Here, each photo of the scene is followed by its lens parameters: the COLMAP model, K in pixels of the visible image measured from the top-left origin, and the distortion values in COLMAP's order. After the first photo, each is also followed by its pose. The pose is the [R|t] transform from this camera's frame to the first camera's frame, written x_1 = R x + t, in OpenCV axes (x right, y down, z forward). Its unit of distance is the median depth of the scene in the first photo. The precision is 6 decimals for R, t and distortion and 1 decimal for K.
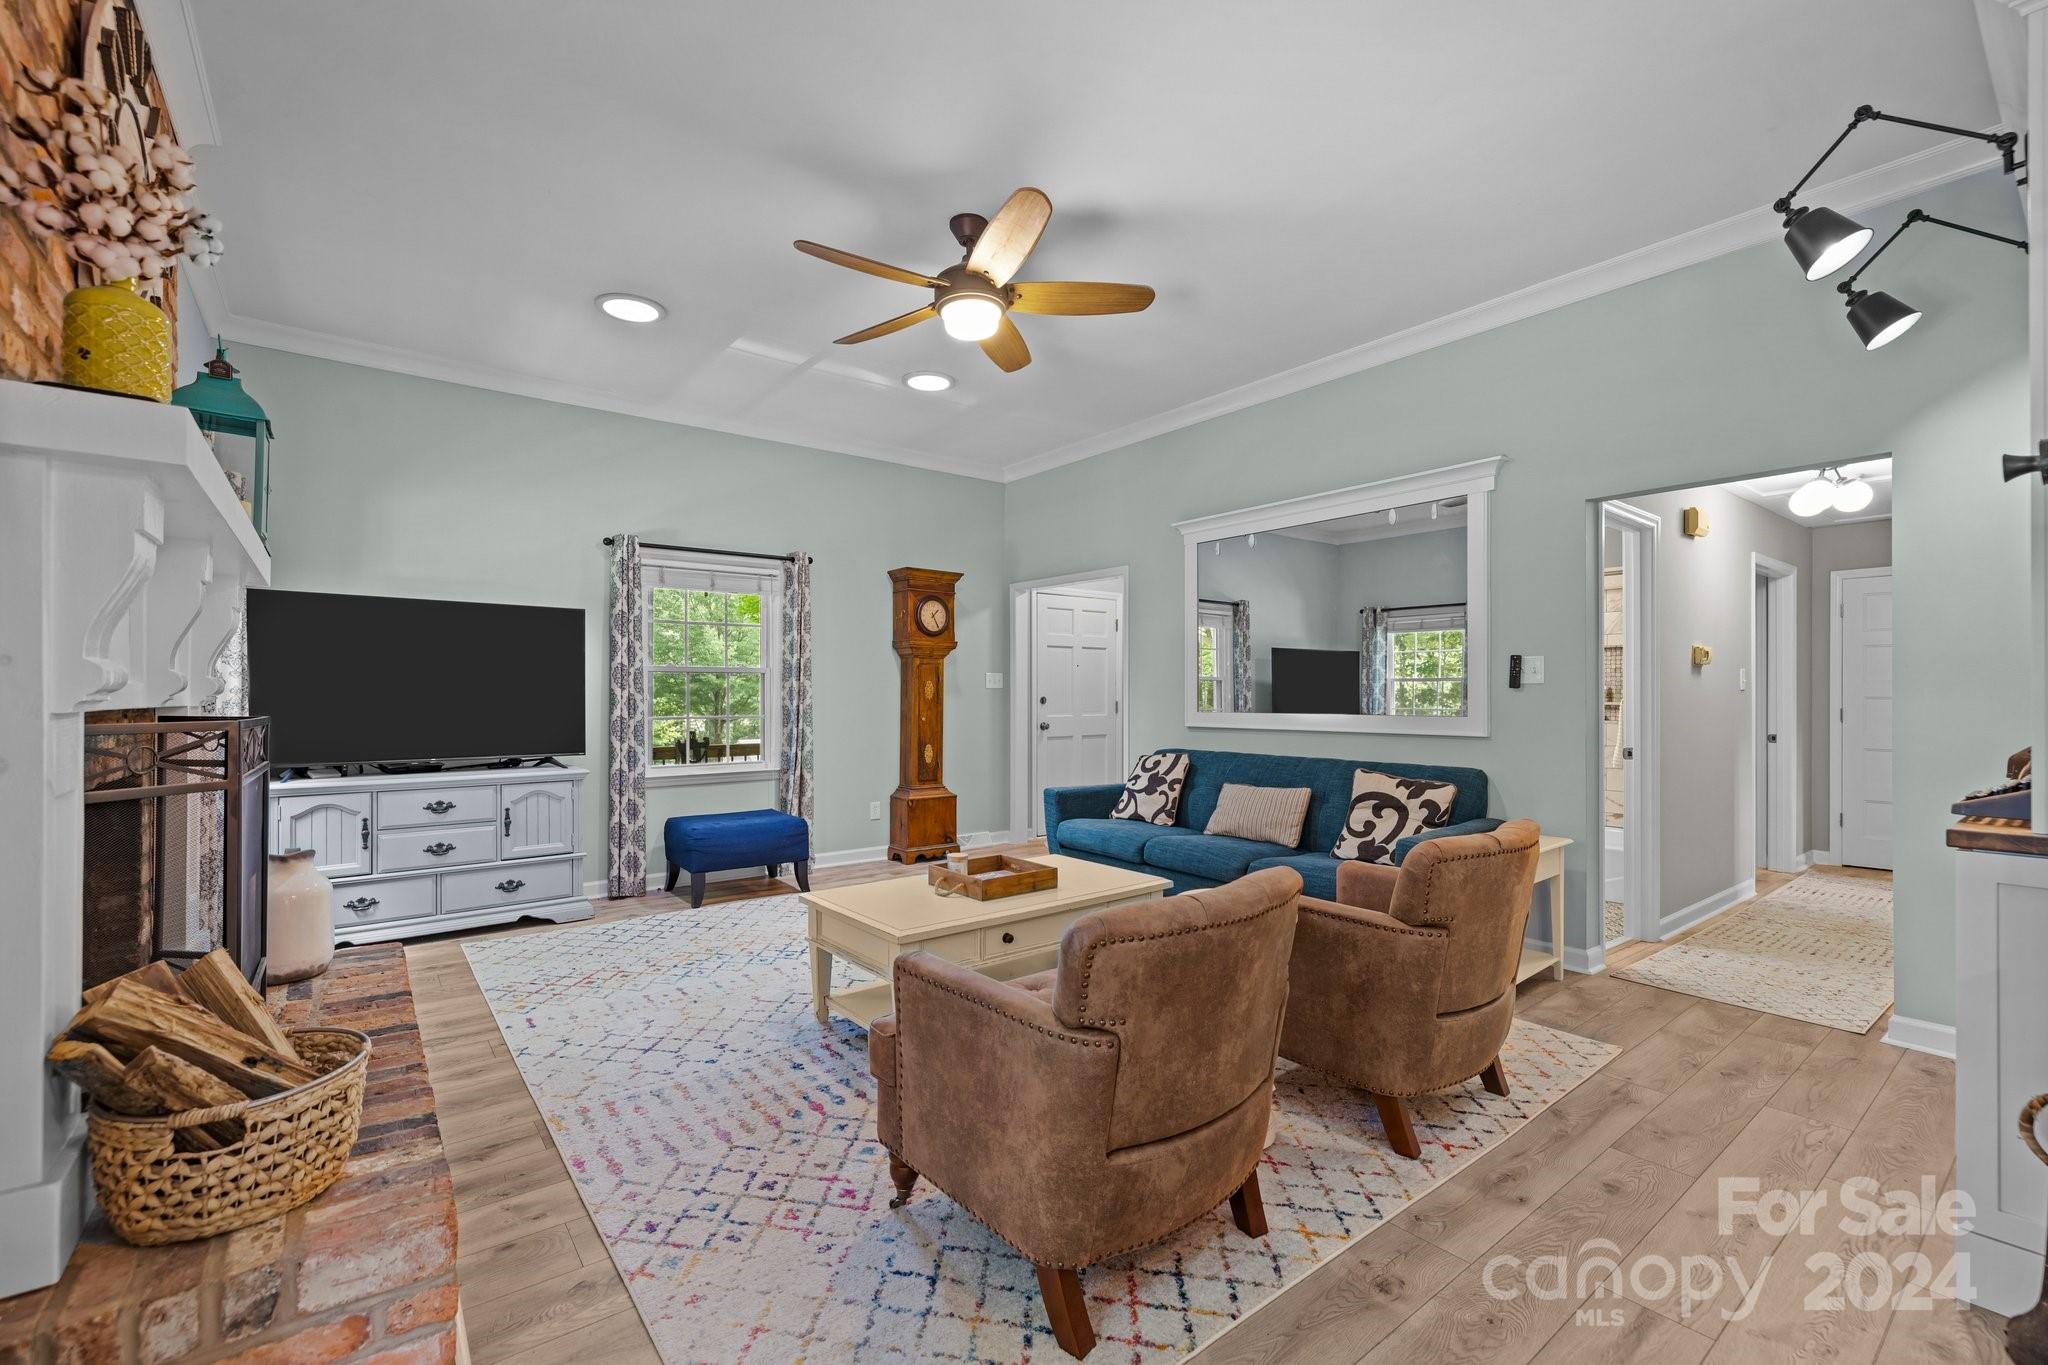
lens RADIAL K [[867.4, 0, 1013.7], [0, 867.4, 698.1], [0, 0, 1]] dist [-0.000219, -0.000146]
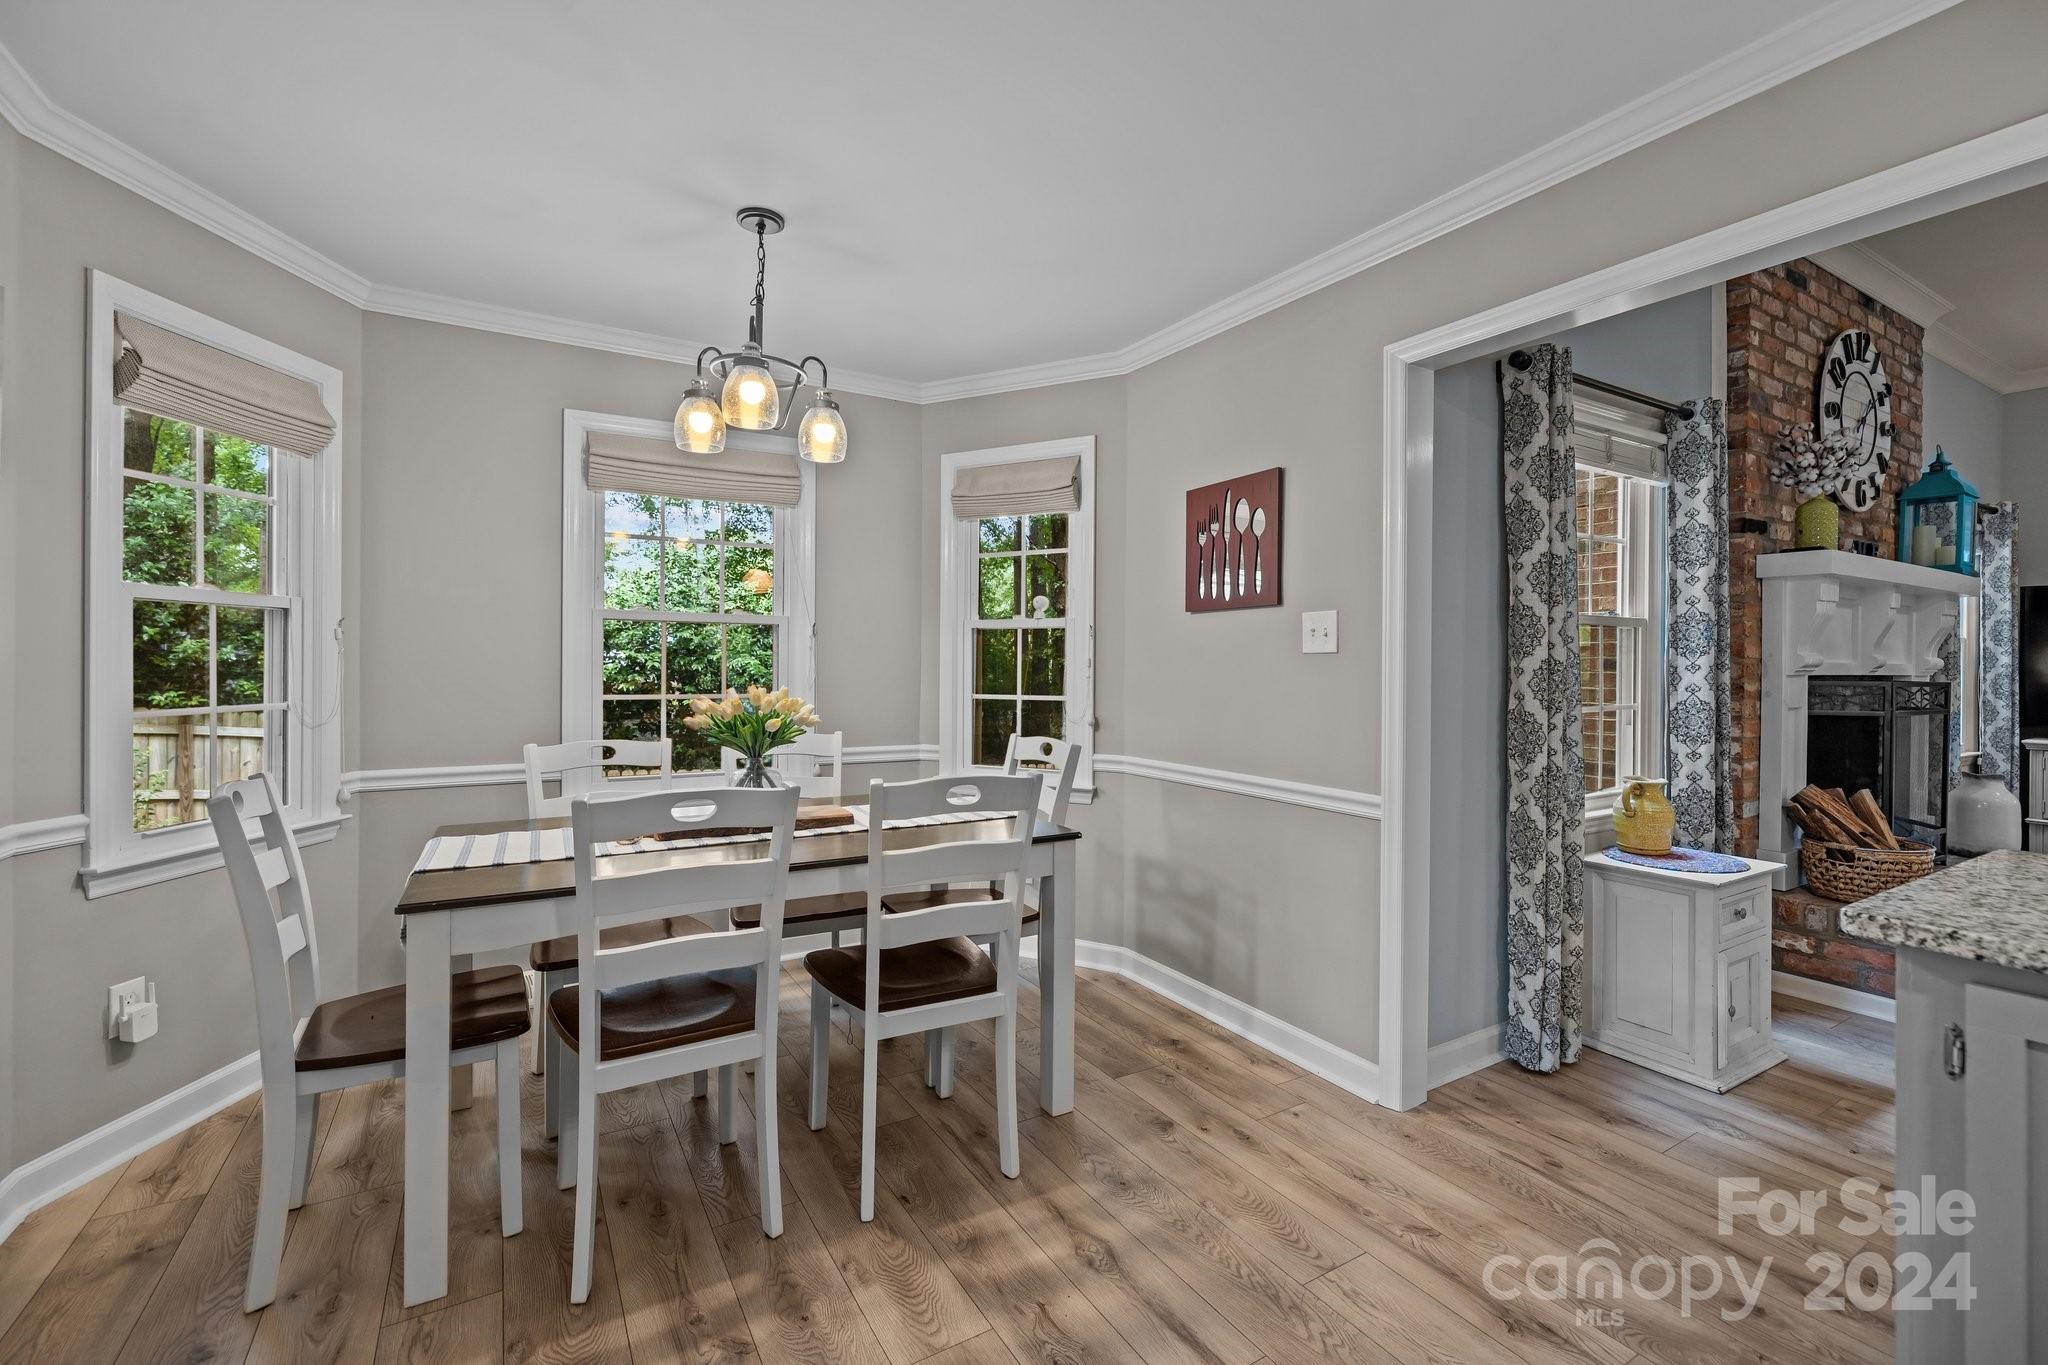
lens RADIAL K [[871.3, 0, 1020.0], [0, 871.3, 667.6], [0, 0, 1]] dist [0.001194, 0.000097]
pose [[-0.120065, 0.002343, -0.992763, 0.496425], [-0.008029, 0.999962, 0.003331, 0.001306], [0.992734, 0.008371, -0.120042, -0.273385]]
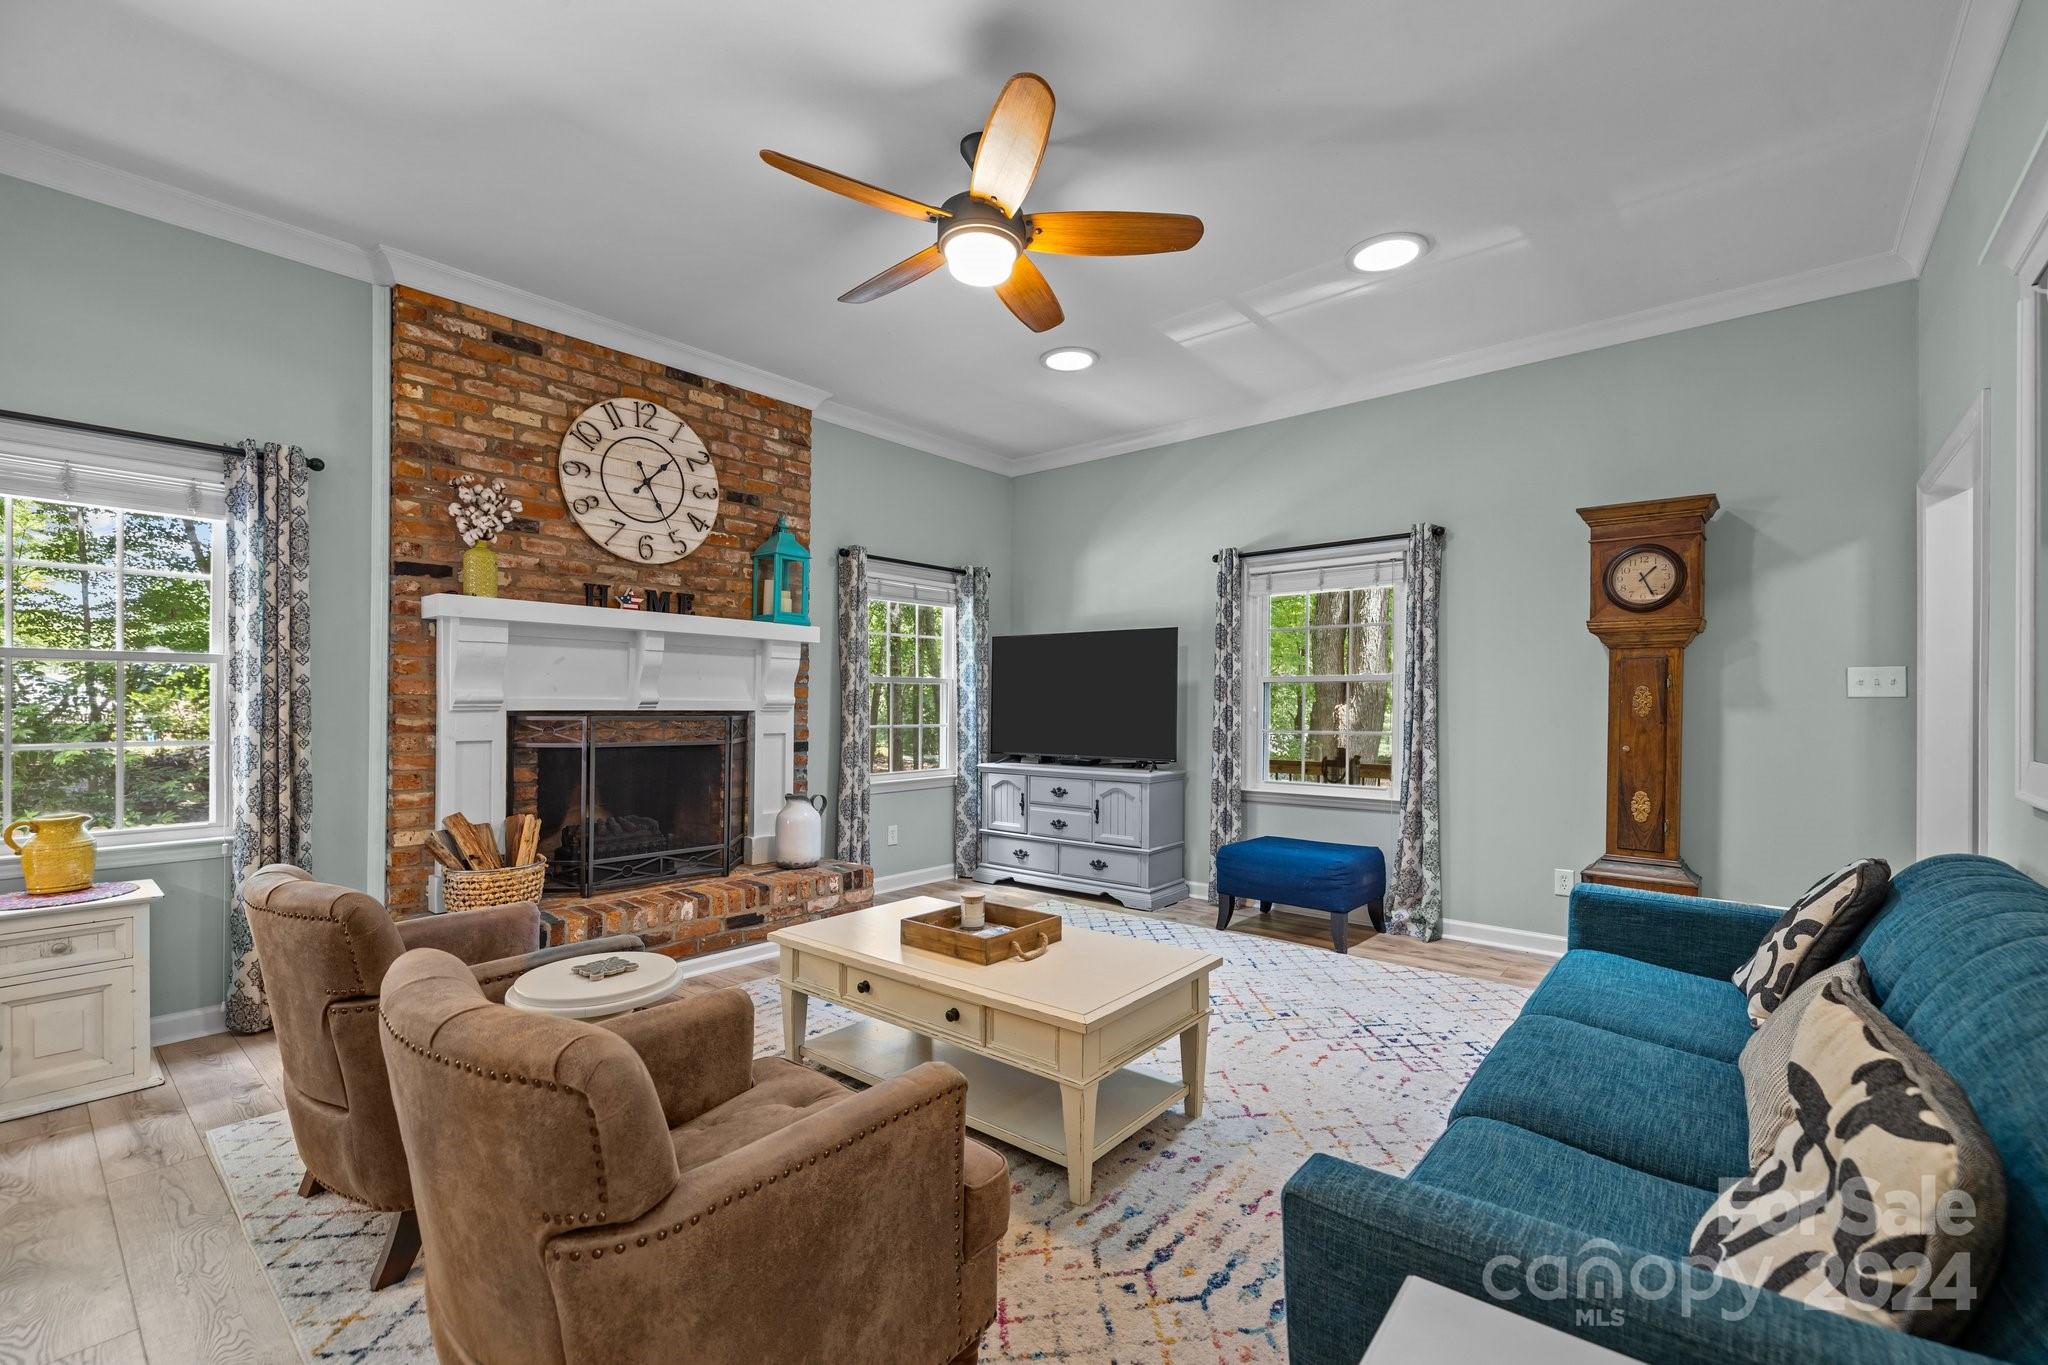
lens RADIAL K [[874.6, 0, 1014.2], [0, 874.6, 704.0], [0, 0, 1]] dist [-0.000064, 0.000038]
pose [[0.204130, 0.001714, -0.978942, 0.562043], [-0.008086, 0.999967, 0.000064, -0.005350], [0.978910, 0.007903, 0.204137, 0.614913]]
